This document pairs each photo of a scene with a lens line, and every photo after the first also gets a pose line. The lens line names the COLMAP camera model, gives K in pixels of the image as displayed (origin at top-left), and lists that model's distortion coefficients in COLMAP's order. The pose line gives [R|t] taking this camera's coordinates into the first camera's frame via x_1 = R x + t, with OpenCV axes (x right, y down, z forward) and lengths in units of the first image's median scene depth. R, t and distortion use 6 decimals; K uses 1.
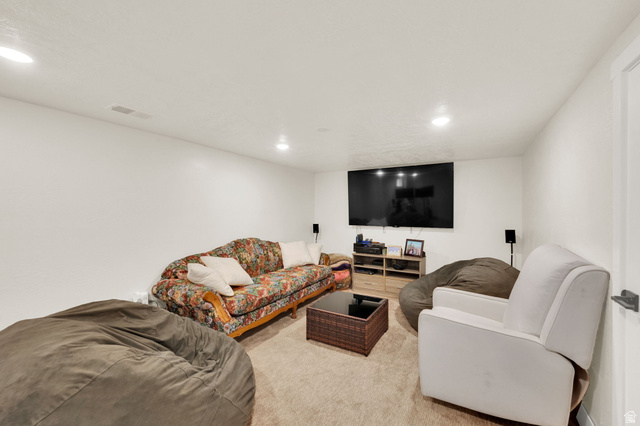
lens RADIAL K [[257.7, 0, 320.7], [0, 257.7, 213.3], [0, 0, 1]] dist [-0.003167, -0.000227]
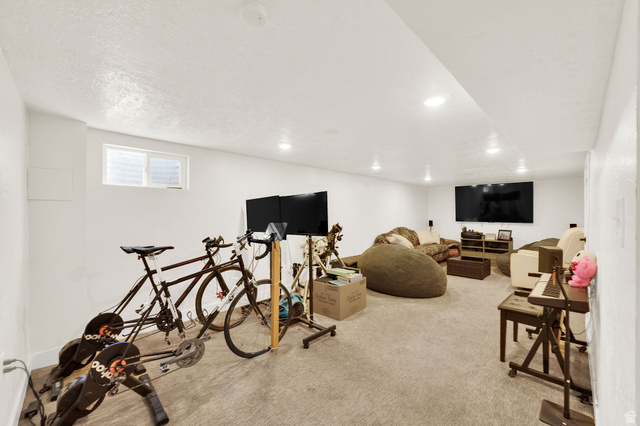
lens RADIAL K [[257.7, 0, 320.2], [0, 257.7, 214.4], [0, 0, 1]] dist [-0.003167, -0.000227]
pose [[0.969104, -0.001347, -0.246647, -0.336132], [0.001773, 0.999997, 0.001503, 0.001186], [0.246644, -0.001894, 0.969104, -0.790475]]
